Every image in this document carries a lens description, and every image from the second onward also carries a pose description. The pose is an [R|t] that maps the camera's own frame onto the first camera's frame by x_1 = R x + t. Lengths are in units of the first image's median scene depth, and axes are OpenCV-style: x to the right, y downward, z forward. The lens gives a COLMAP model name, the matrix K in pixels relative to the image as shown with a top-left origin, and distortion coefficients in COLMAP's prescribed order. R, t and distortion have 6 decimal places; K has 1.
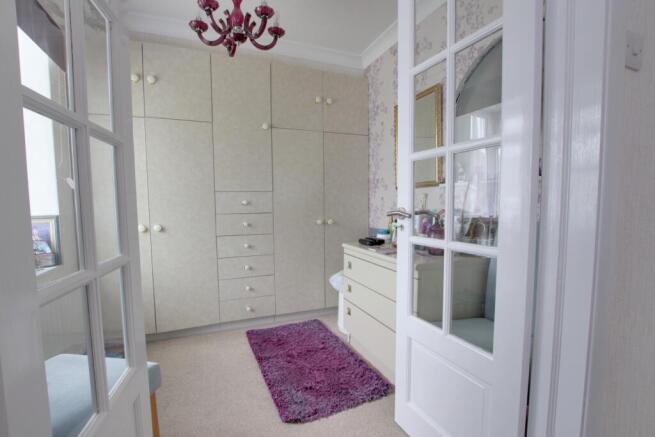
lens RADIAL K [[301.1, 0, 327.1], [0, 301.1, 222.2], [0, 0, 1]] dist [-0.025105, 0.001586]
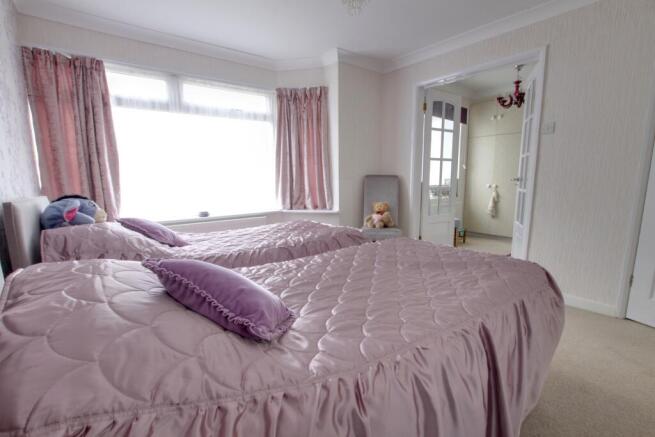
lens RADIAL K [[301.1, 0, 328.0], [0, 301.1, 219.7], [0, 0, 1]] dist [-0.025105, 0.001586]
pose [[0.249941, 0.151006, -0.956413, 1.292775], [-0.060214, 0.988276, 0.140301, 0.030792], [0.966387, 0.022522, 0.256103, -0.757010]]
